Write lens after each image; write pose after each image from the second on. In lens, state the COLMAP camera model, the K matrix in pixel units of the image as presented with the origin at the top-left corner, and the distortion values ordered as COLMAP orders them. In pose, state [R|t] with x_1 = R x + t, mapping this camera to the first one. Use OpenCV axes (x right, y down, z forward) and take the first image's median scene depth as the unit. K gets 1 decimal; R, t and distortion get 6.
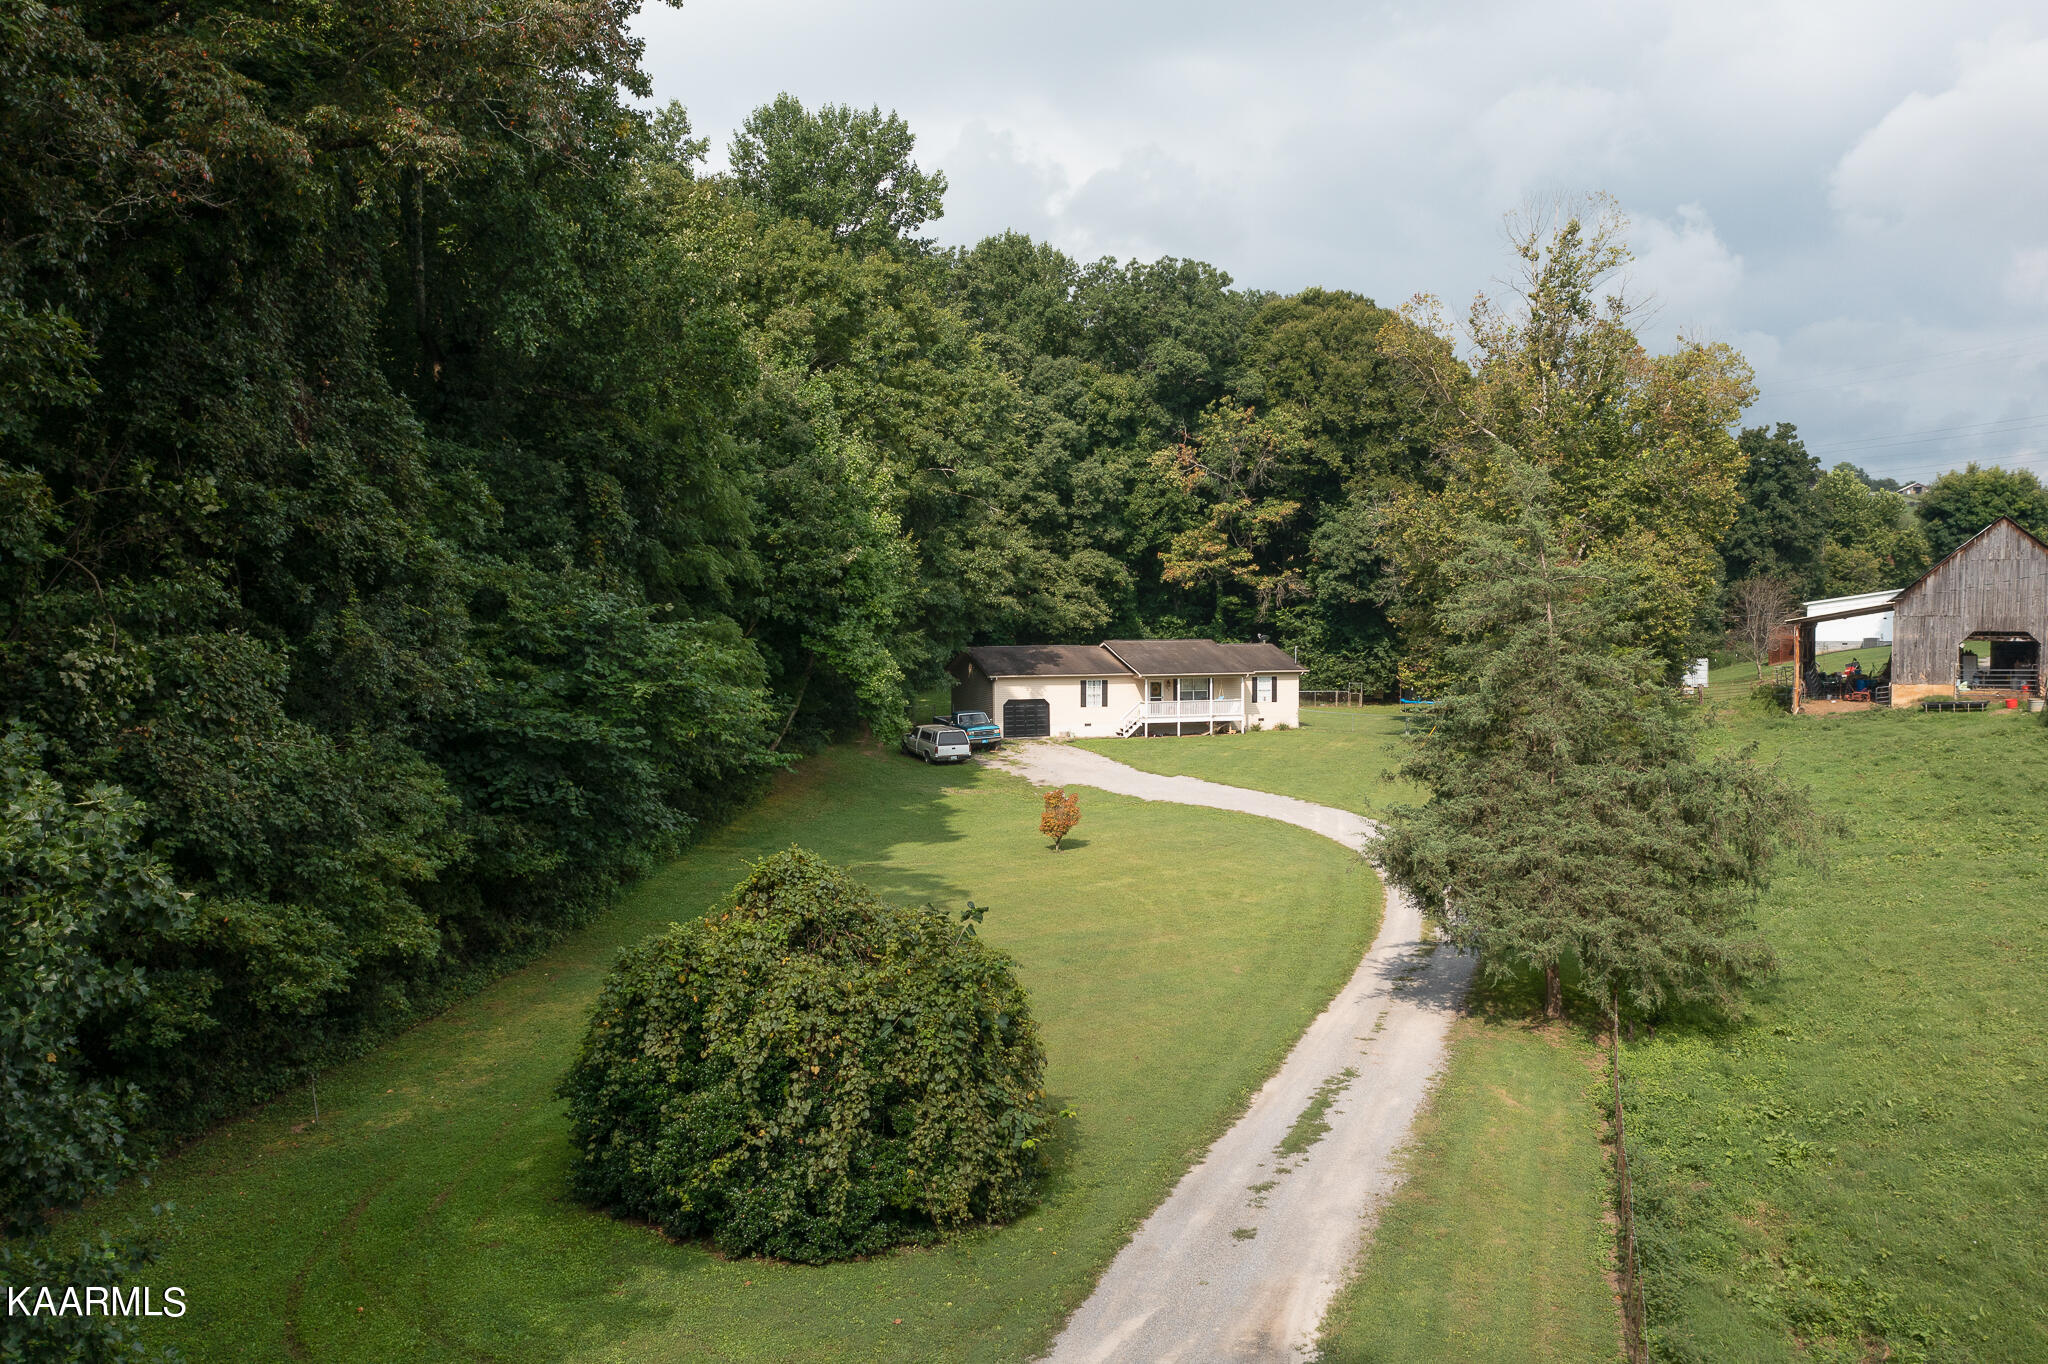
lens RADIAL K [[1614.7, 0, 1024.0], [0, 1614.7, 682.0], [0, 0, 1]] dist [-0.010912, -0.005660]
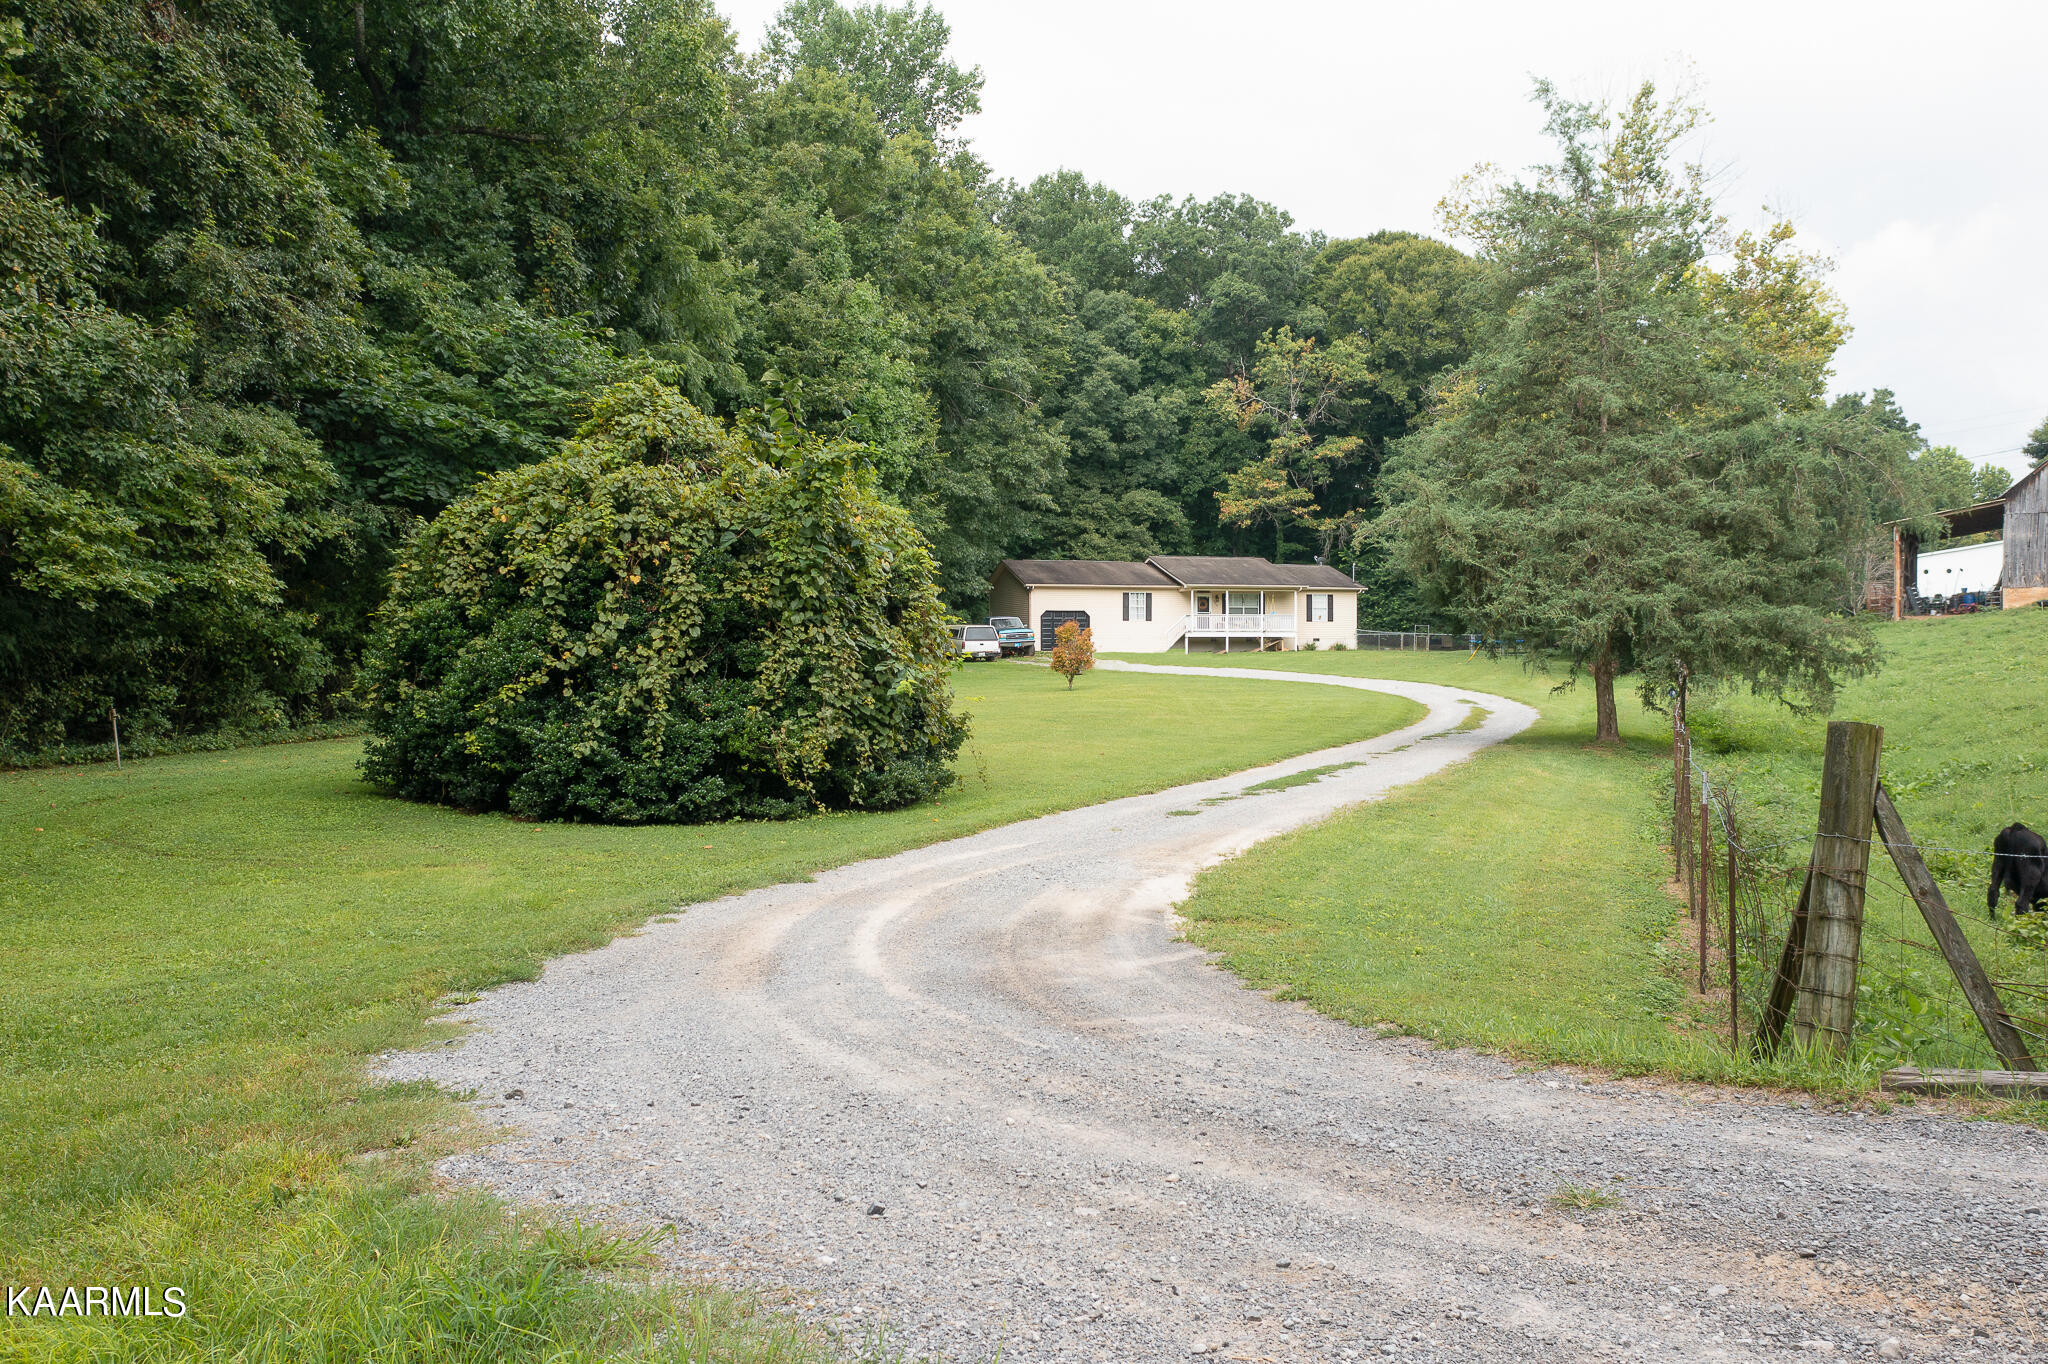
lens RADIAL K [[1614.7, 0, 1024.0], [0, 1614.7, 682.0], [0, 0, 1]] dist [-0.010912, -0.005660]
pose [[0.998741, 0.002219, -0.050109, 0.020727], [-0.003443, 0.999698, -0.024335, 0.062893], [0.050040, 0.024477, 0.998447, 0.043975]]
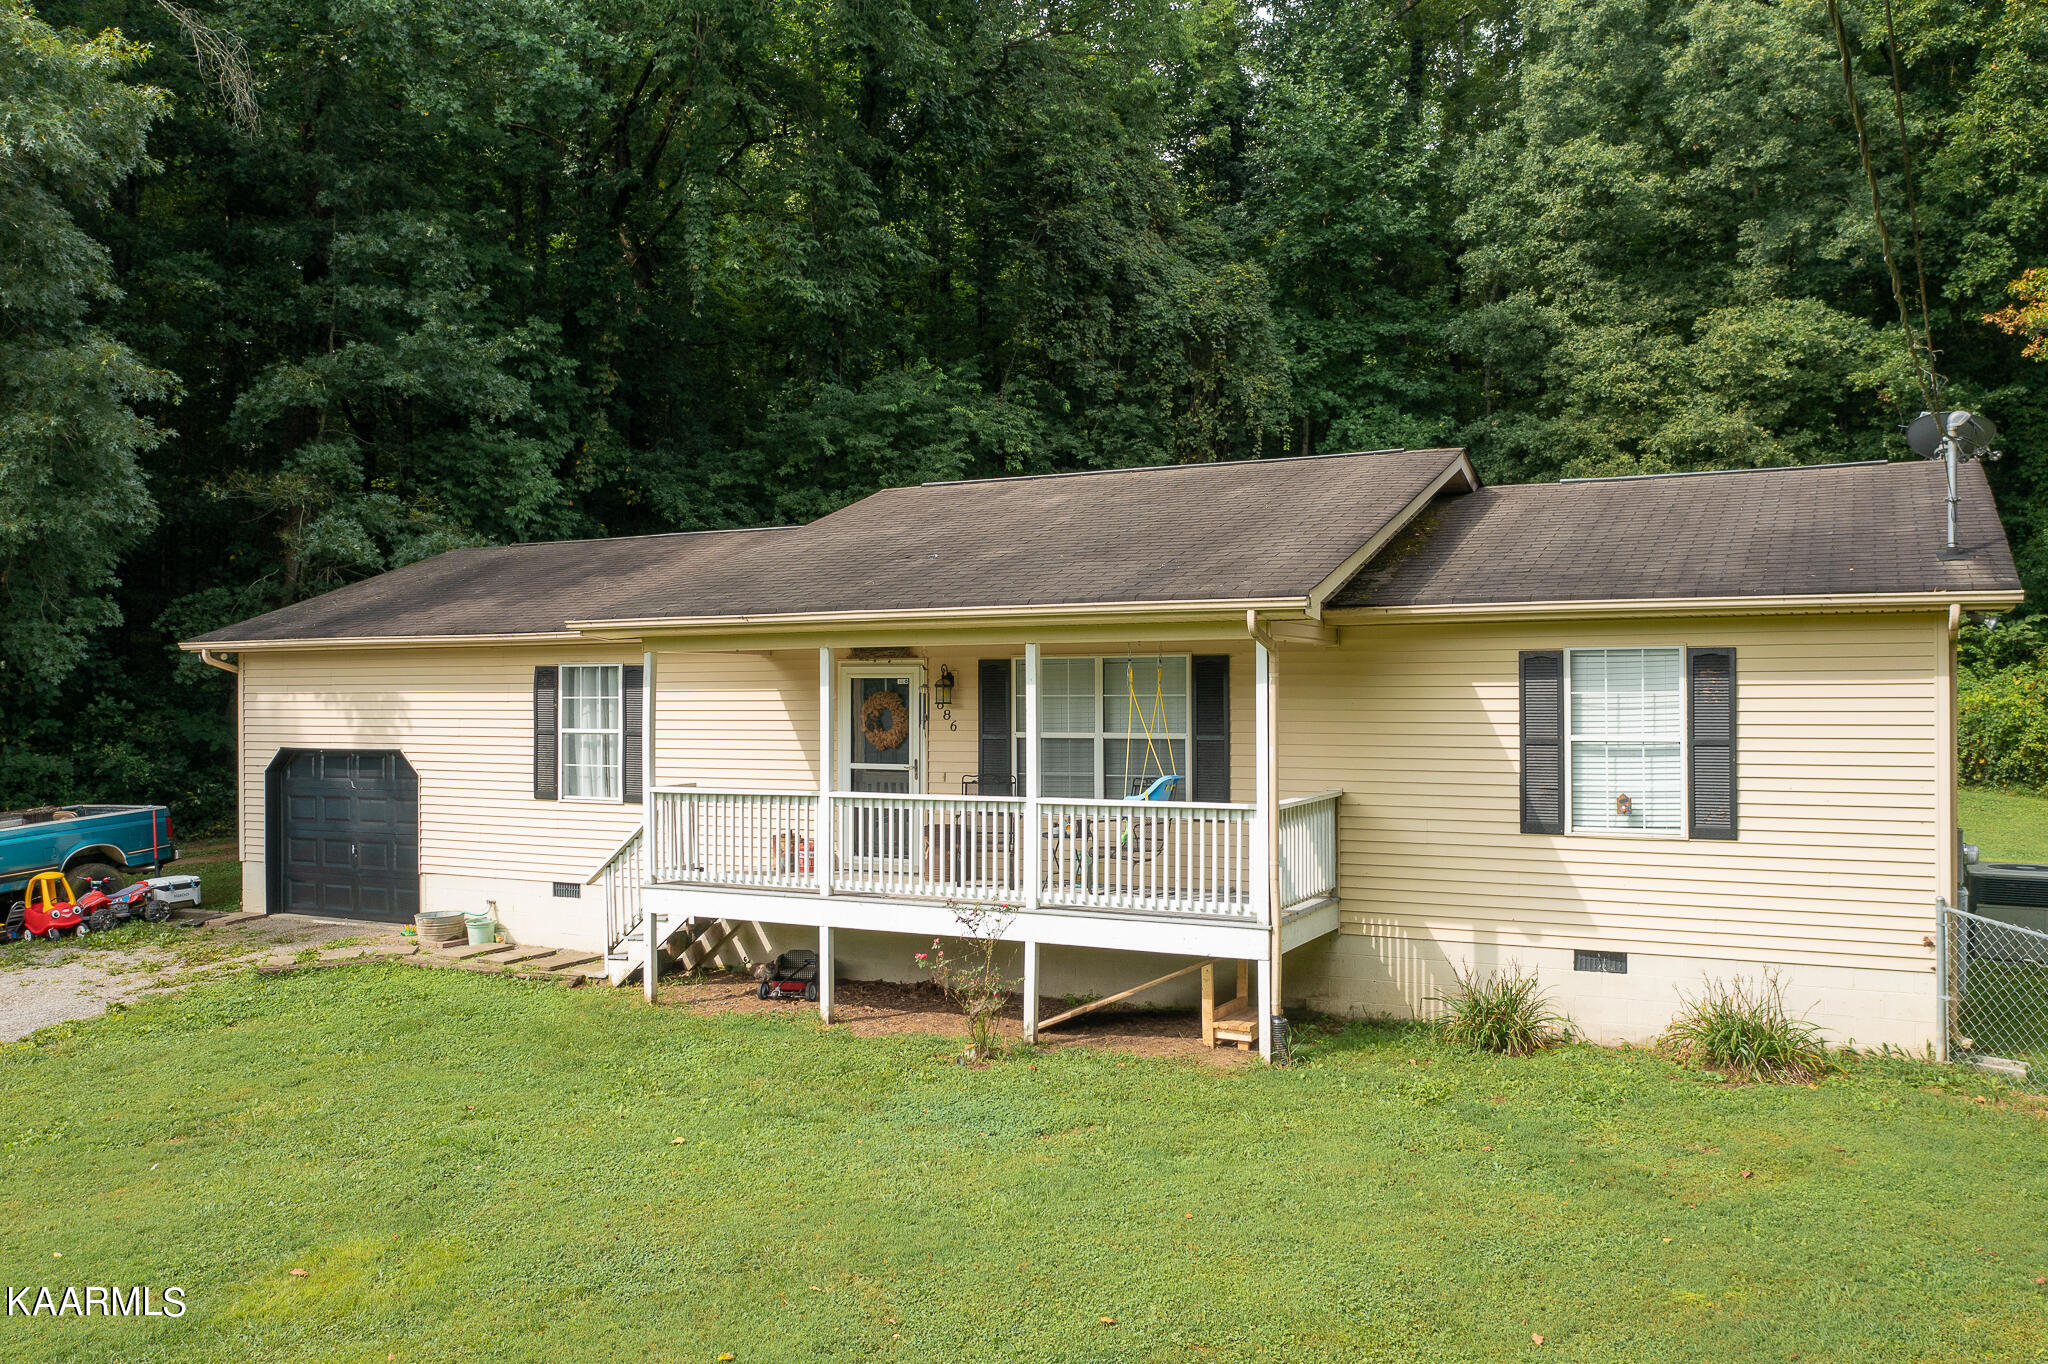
lens RADIAL K [[1614.7, 0, 1024.0], [0, 1614.7, 682.0], [0, 0, 1]] dist [-0.010912, -0.005660]
pose [[0.680110, 0.000327, -0.733110, 0.188749], [-0.025590, 0.999401, -0.023295, 0.003232], [0.732663, 0.034604, 0.679712, 0.759575]]
